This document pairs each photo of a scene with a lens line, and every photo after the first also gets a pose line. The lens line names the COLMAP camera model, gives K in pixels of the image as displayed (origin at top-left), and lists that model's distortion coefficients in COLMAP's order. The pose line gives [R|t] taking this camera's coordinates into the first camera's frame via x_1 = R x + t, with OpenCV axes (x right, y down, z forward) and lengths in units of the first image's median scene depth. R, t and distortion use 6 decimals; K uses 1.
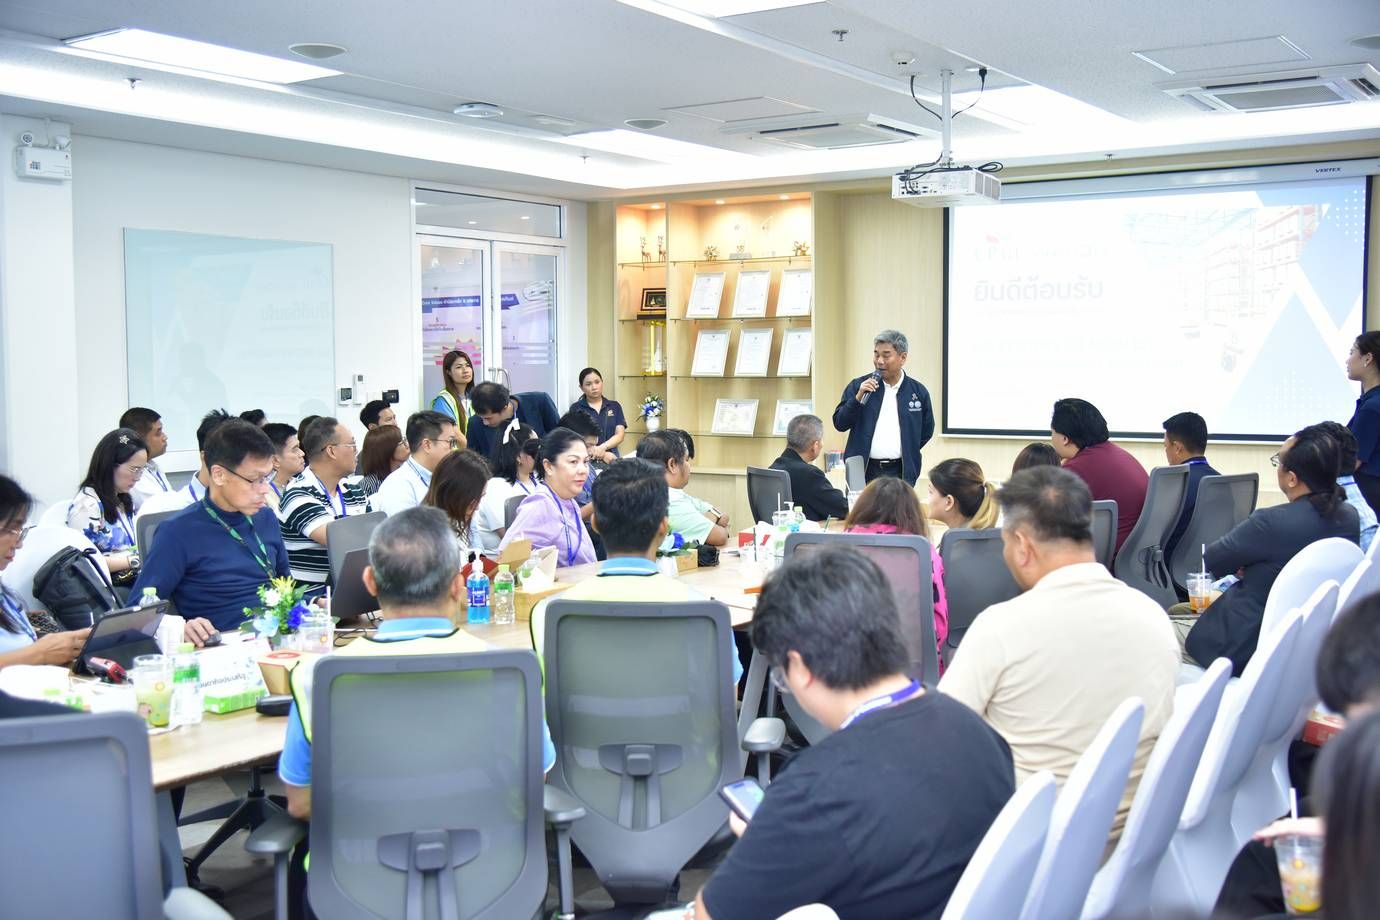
lens RADIAL K [[1546.7, 0, 690.0], [0, 1546.7, 460.0], [0, 0, 1]] dist [0.028530, 0.039190]
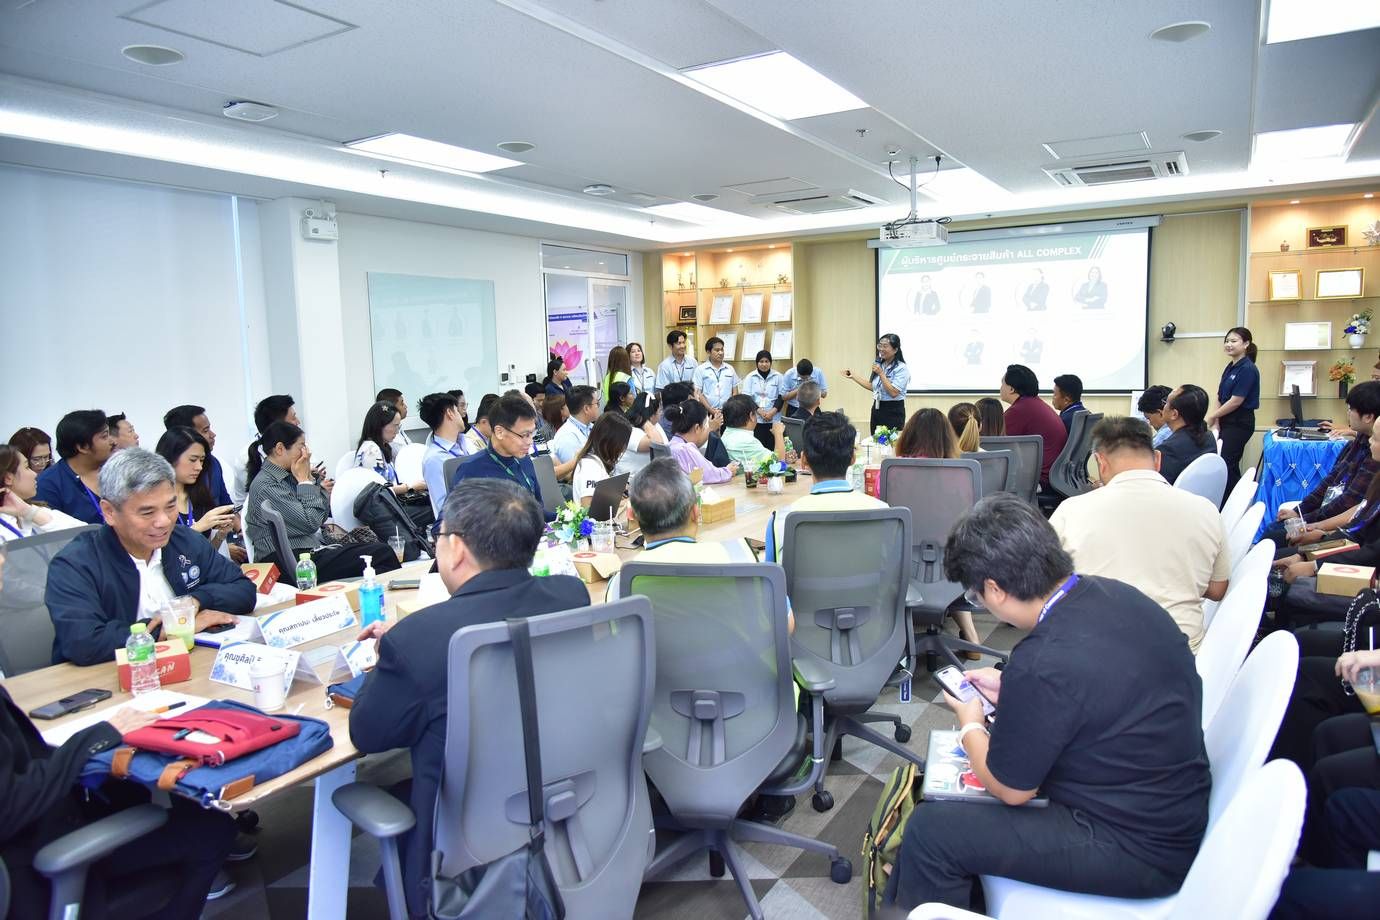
lens RADIAL K [[912.1, 0, 690.0], [0, 912.1, 460.0], [0, 0, 1]] dist [-0.003374, 0.001118]
pose [[0.997539, -0.031049, 0.062863, -0.100813], [0.027805, 0.998269, 0.051830, -0.001997], [-0.064363, -0.049954, 0.996675, 0.069681]]
